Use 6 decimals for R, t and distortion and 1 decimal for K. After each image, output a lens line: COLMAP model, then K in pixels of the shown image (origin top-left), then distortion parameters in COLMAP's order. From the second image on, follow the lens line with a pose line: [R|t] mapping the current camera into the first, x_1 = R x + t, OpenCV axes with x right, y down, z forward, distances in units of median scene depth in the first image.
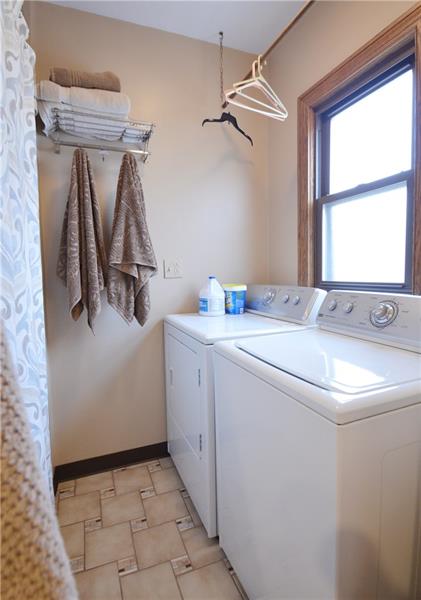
lens RADIAL K [[318.8, 0, 209.7], [0, 318.8, 298.0], [0, 0, 1]] dist [-0.015109, -0.000645]
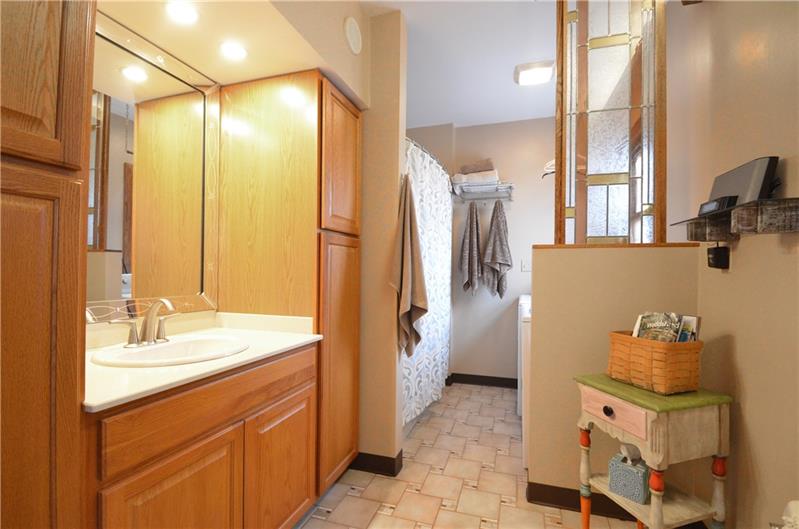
lens RADIAL K [[354.8, 0, 400.3], [0, 354.8, 264.6], [0, 0, 1]] dist [-0.034082, -0.001047]
pose [[0.765326, 0.024727, -0.643168, 0.616411], [-0.072613, 0.996199, -0.048106, 0.038643], [0.639534, 0.083519, 0.764213, -0.845899]]
